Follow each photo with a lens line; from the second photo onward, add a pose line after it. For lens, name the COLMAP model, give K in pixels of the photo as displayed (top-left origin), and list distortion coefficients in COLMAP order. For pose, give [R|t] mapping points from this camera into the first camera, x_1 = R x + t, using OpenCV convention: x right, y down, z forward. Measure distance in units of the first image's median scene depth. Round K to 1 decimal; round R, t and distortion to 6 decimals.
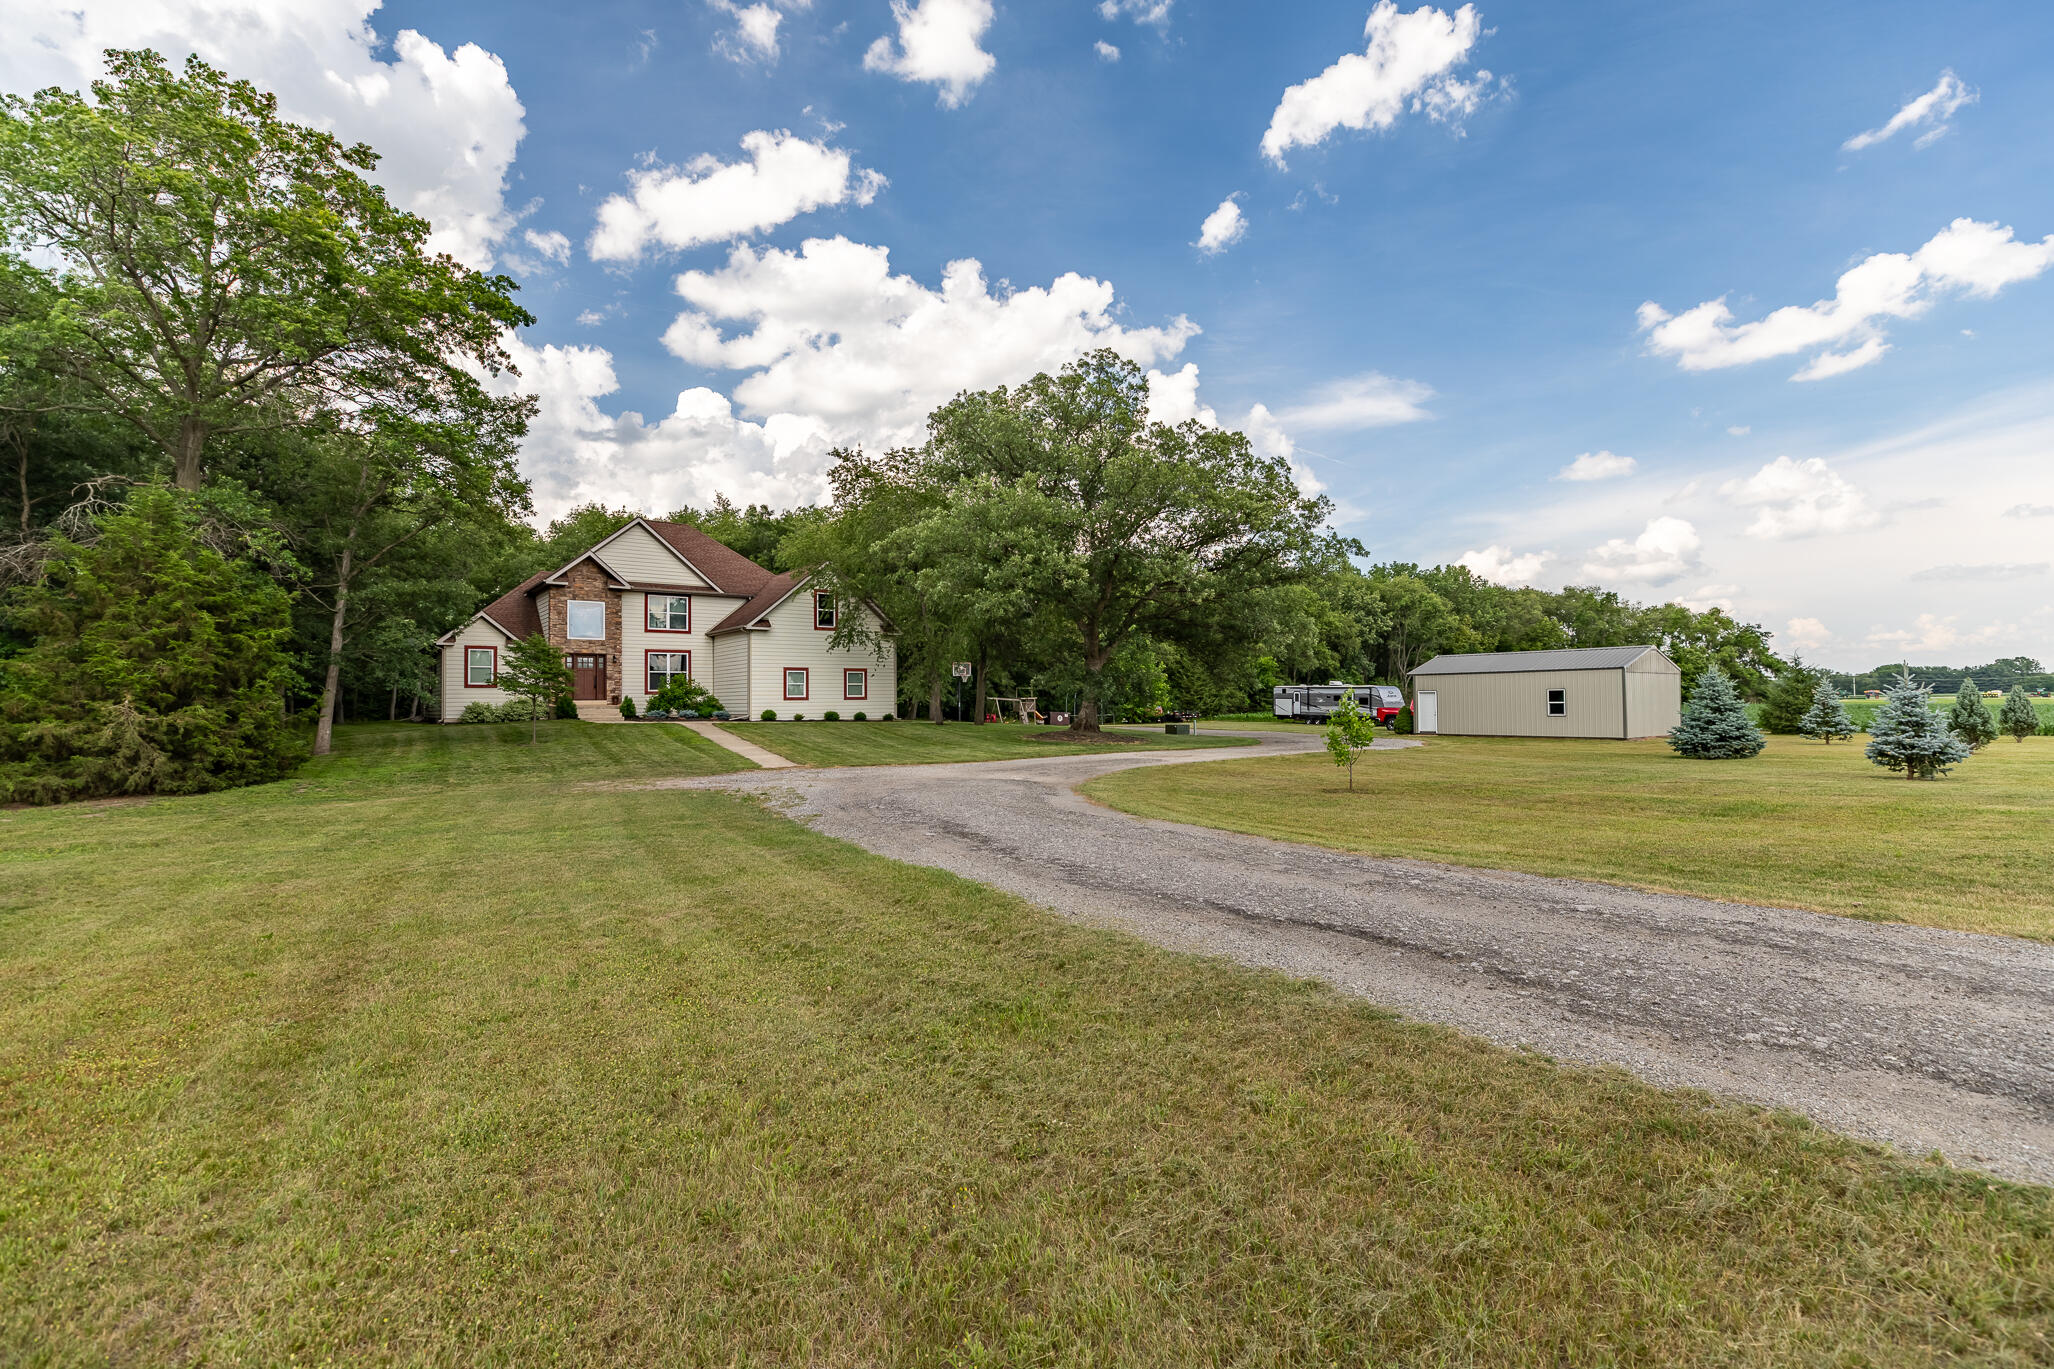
lens RADIAL K [[908.7, 0, 1059.0], [0, 908.7, 685.4], [0, 0, 1]] dist [-0.000116, -0.007467]
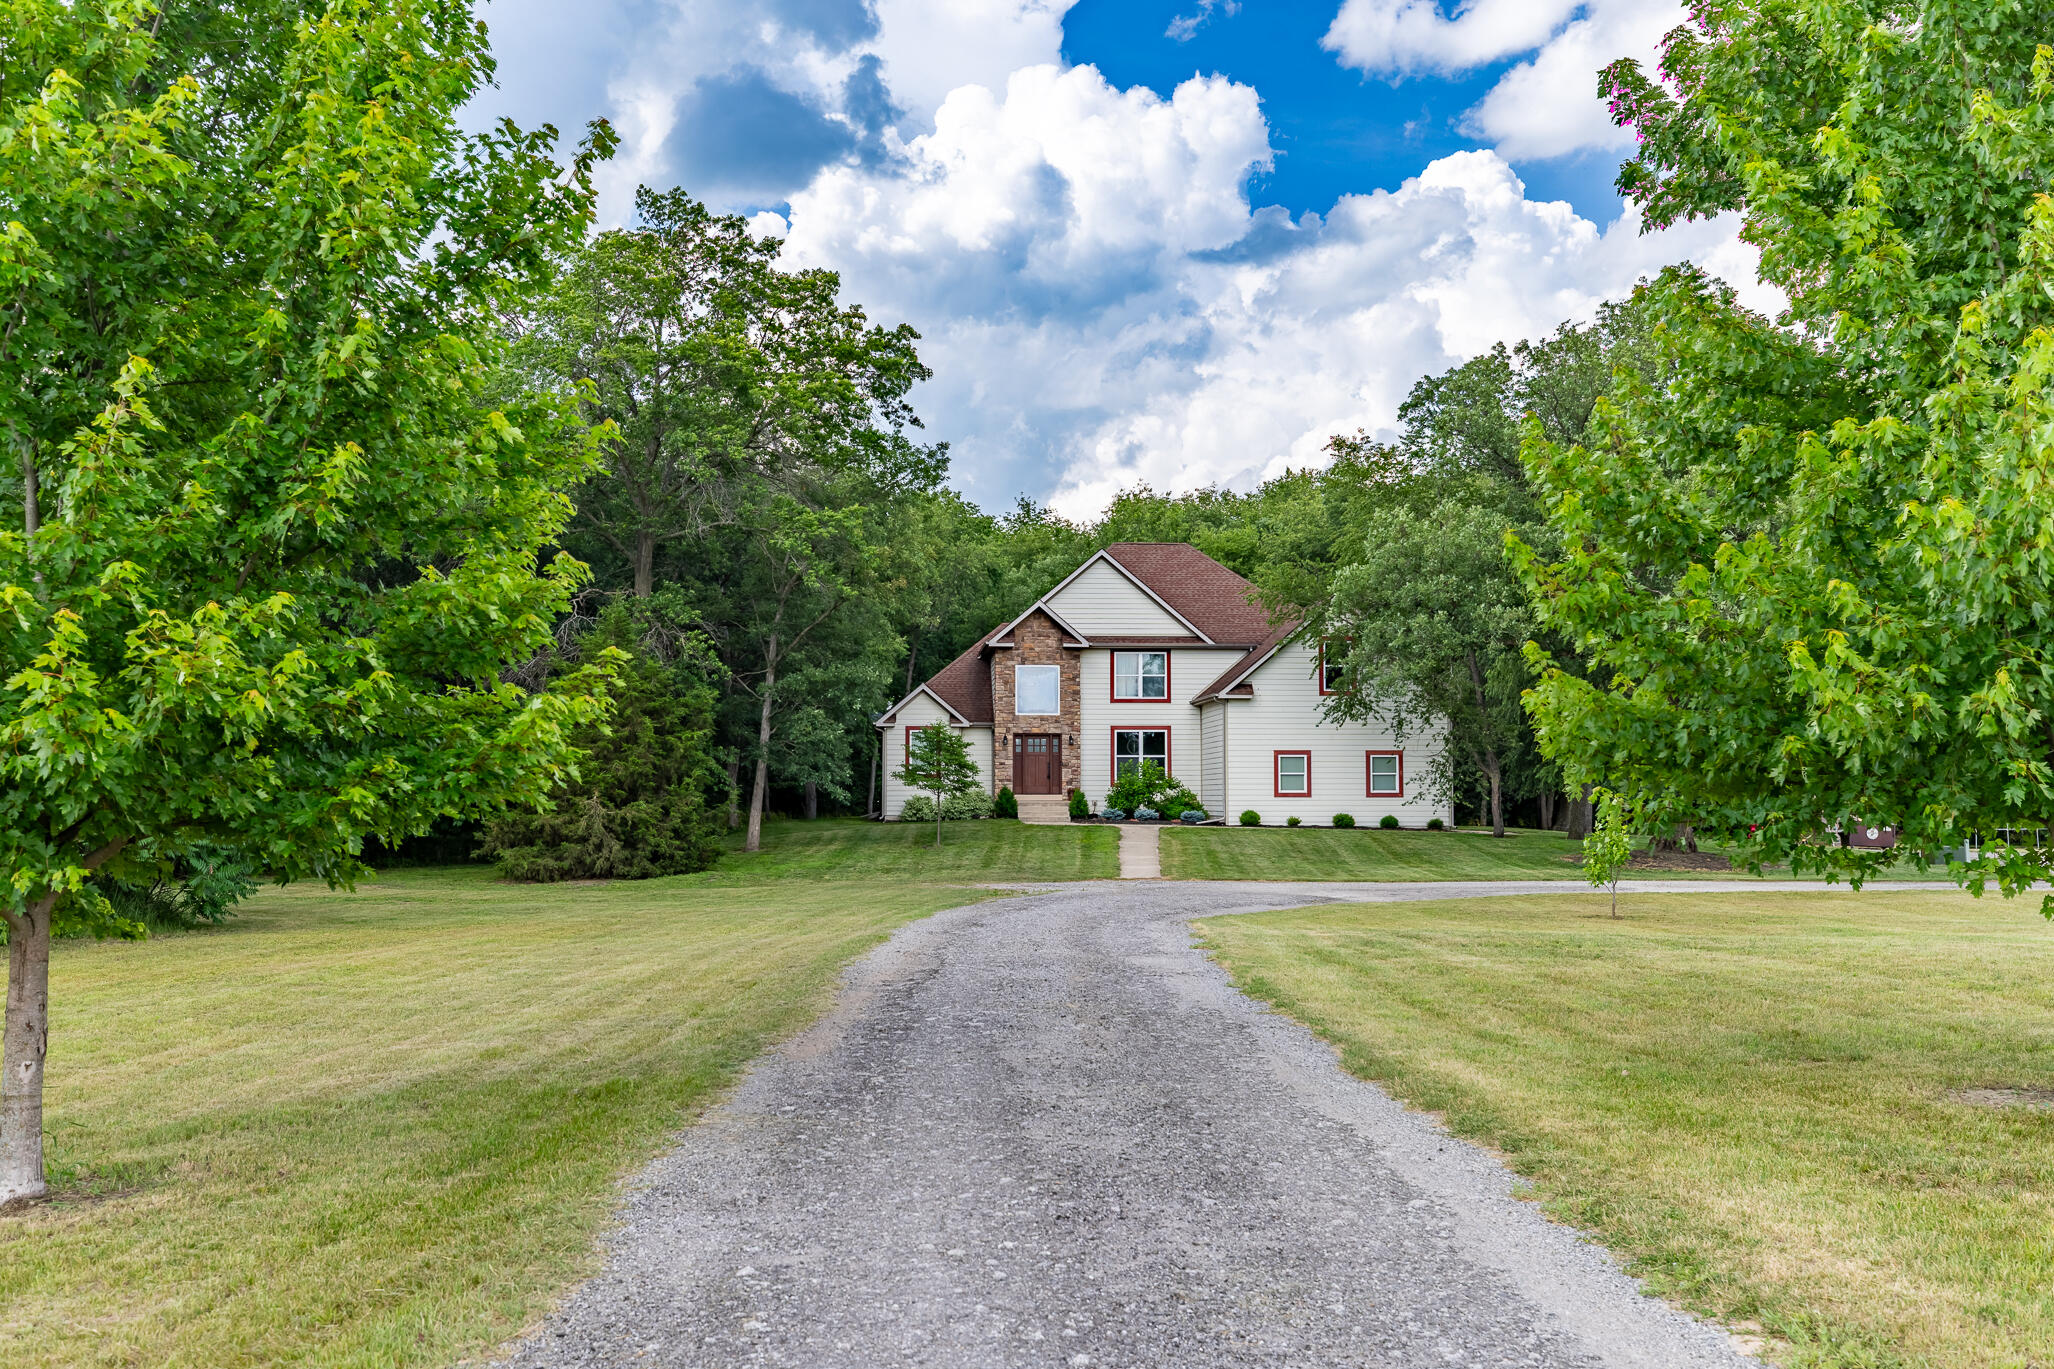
lens RADIAL K [[2058.9, 0, 1027.0], [0, 2058.9, 684.5], [0, 0, 1]] dist [-0.002240, -0.002294]
pose [[0.813233, -0.020898, -0.581562, 0.579070], [0.002219, 0.999459, -0.032812, -0.023260], [0.581933, 0.025393, 0.812840, -0.503357]]
